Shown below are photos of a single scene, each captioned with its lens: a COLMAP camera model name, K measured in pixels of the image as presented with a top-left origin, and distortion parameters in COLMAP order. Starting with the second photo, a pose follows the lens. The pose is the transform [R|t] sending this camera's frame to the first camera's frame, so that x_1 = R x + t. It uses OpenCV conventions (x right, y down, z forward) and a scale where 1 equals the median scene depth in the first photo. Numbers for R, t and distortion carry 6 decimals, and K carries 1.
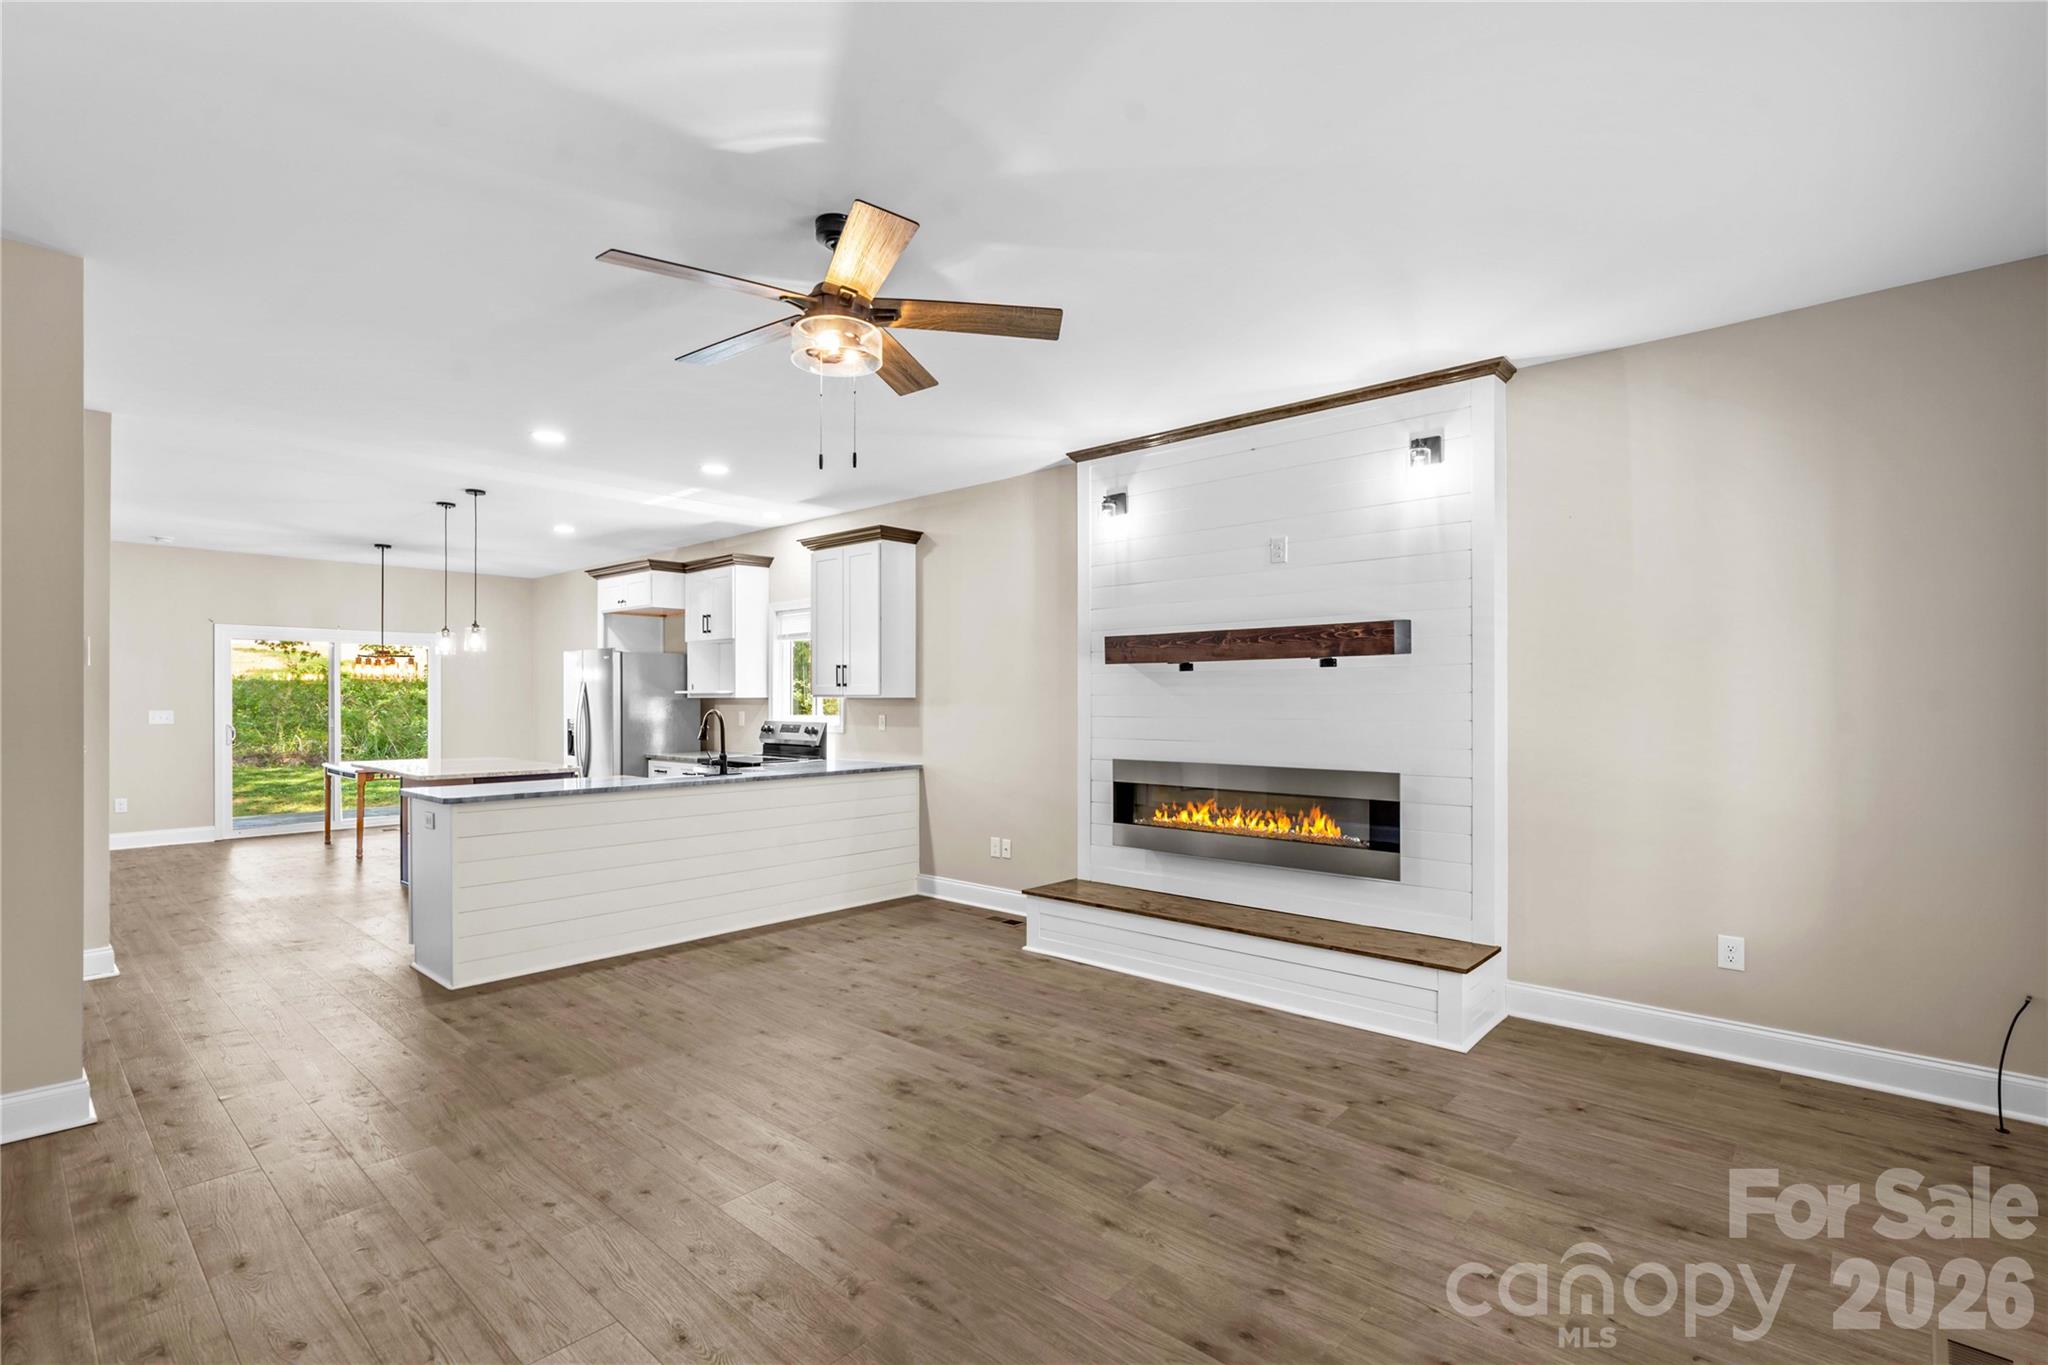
lens RADIAL K [[944.6, 0, 1018.8], [0, 944.6, 700.1], [0, 0, 1]] dist [-0.008050, 0.004854]
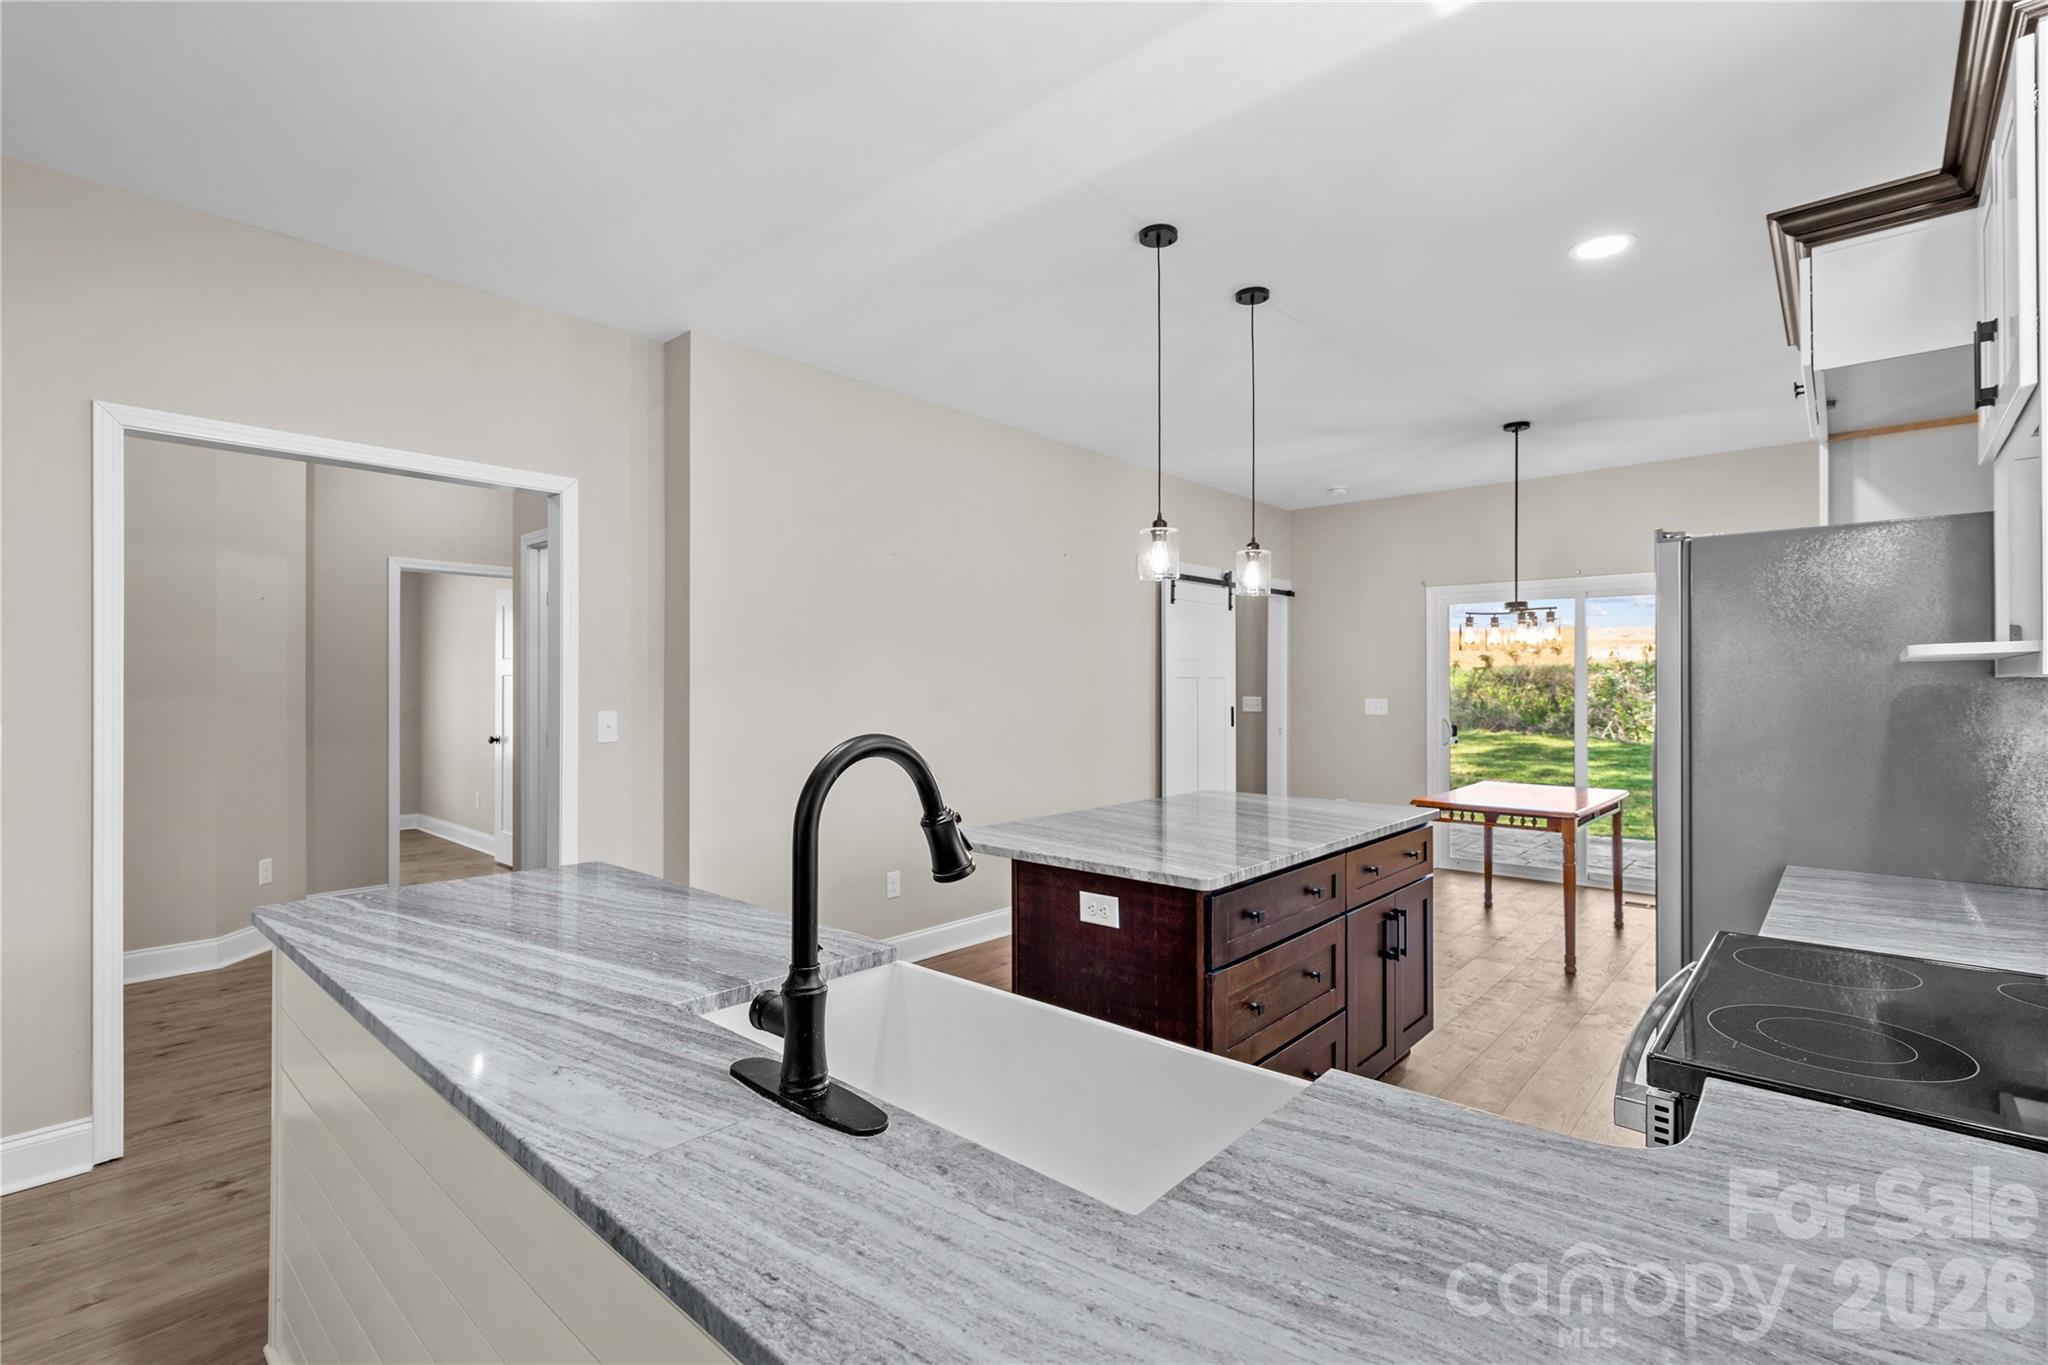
lens RADIAL K [[944.6, 0, 1009.0], [0, 944.6, 672.5], [0, 0, 1]] dist [-0.008050, 0.004854]
pose [[-0.007104, -0.012941, -0.999891, -0.149471], [-0.002979, 0.999912, -0.012920, -0.000053], [0.999970, 0.002887, -0.007142, 1.159682]]
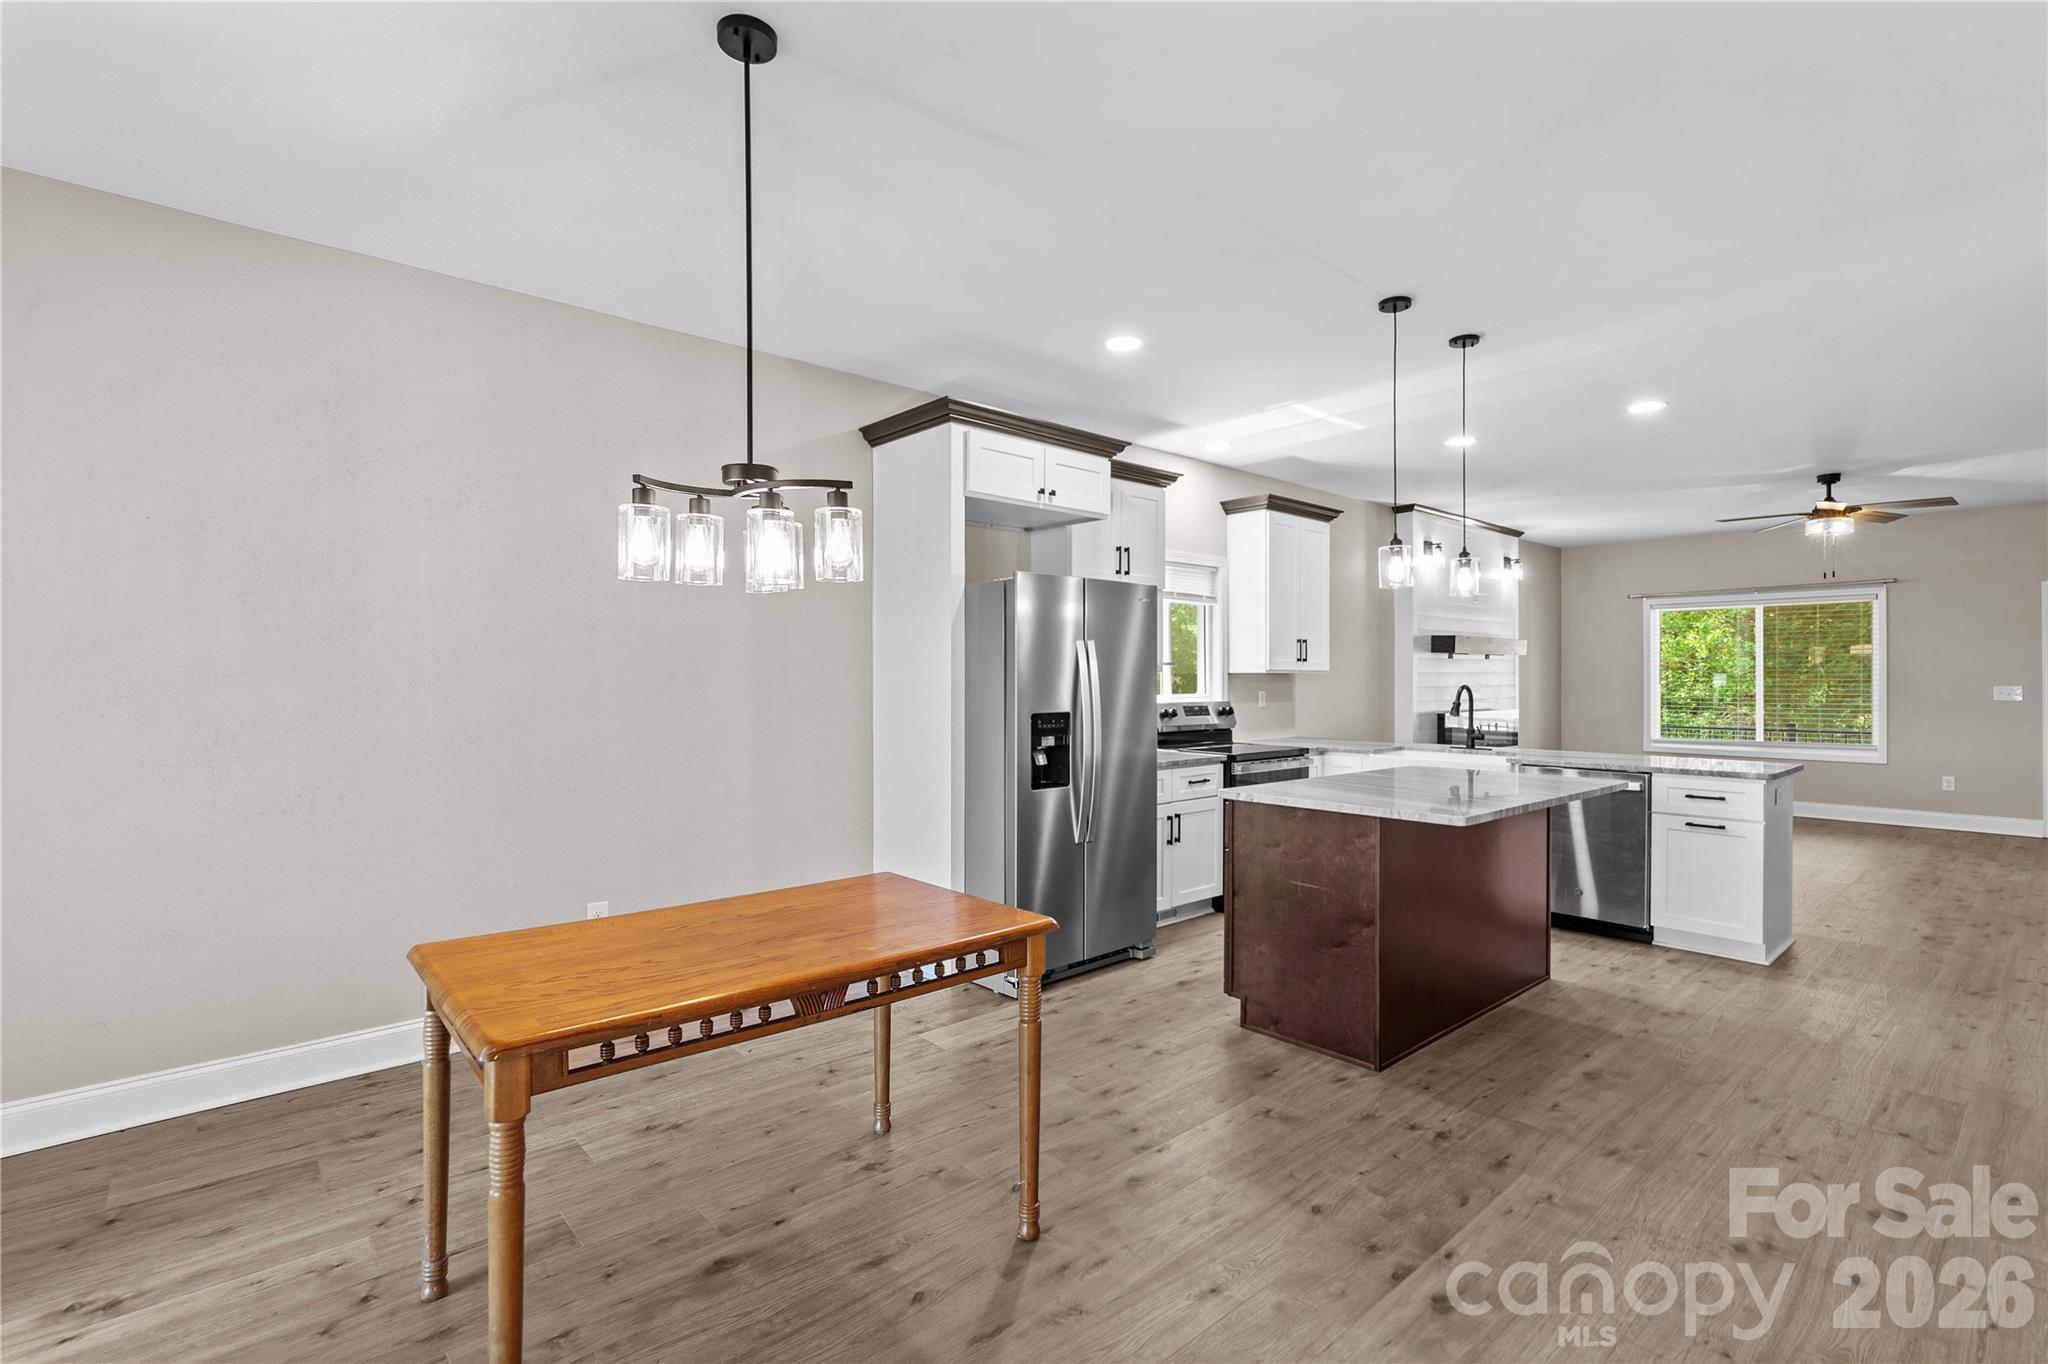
lens RADIAL K [[944.6, 0, 1027.6], [0, 944.6, 683.7], [0, 0, 1]] dist [-0.008050, 0.004854]
pose [[0.107560, -0.006570, 0.994177, -1.530081], [0.000256, 0.999978, 0.006581, 0.002167], [-0.994199, -0.000453, 0.107559, 1.521459]]
